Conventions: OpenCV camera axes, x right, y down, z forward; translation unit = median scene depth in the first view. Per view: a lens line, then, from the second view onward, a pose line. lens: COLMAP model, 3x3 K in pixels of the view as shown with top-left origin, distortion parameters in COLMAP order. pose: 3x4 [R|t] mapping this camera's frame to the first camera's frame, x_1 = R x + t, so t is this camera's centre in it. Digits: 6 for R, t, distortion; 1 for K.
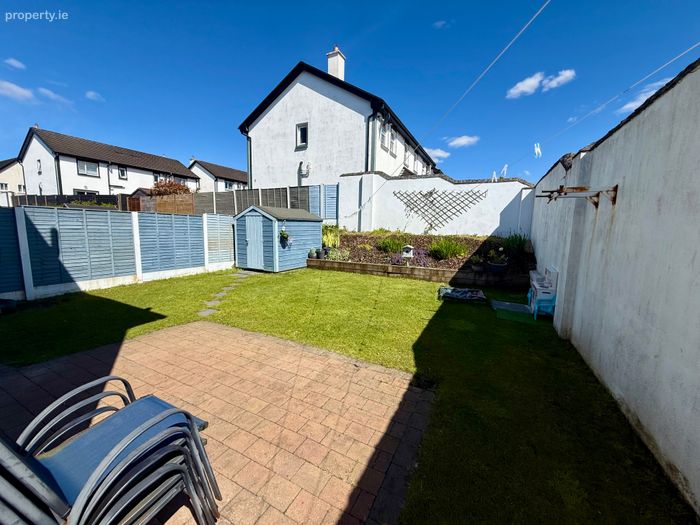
lens RADIAL K [[278.6, 0, 349.5], [0, 278.6, 262.7], [0, 0, 1]] dist [-0.000244, 0.000362]
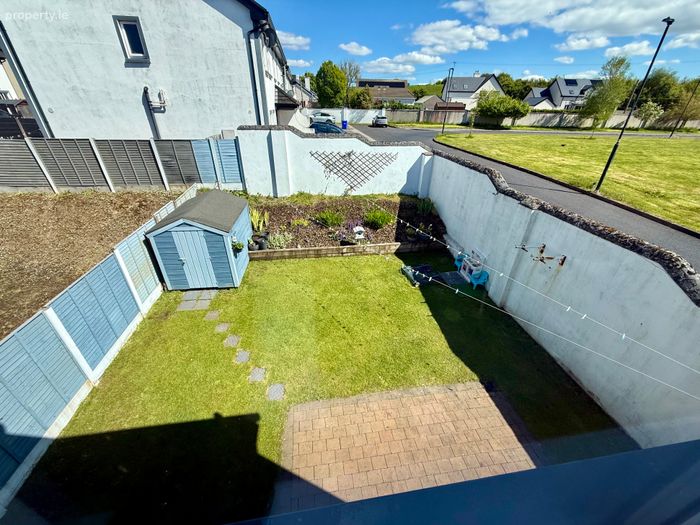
lens RADIAL K [[278.6, 0, 350.2], [0, 278.6, 262.2], [0, 0, 1]] dist [-0.000244, 0.000362]
pose [[0.817273, -0.292512, 0.496489, -0.323755], [0.073018, 0.907208, 0.414297, -0.317187], [-0.571606, -0.302342, 0.762795, 0.111006]]
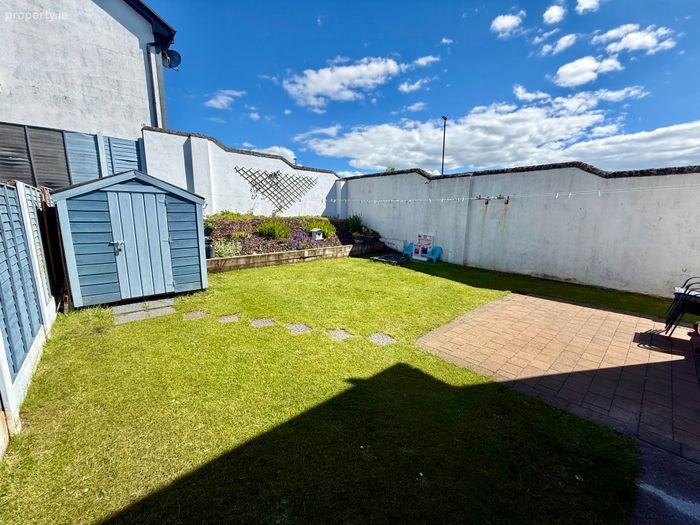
lens RADIAL K [[278.6, 0, 349.5], [0, 278.6, 262.4], [0, 0, 1]] dist [-0.000244, 0.000362]
pose [[0.373400, -0.185002, 0.909036, -0.574533], [0.110815, 0.981792, 0.154290, -0.067696], [-0.921028, 0.043123, 0.387102, 0.390427]]
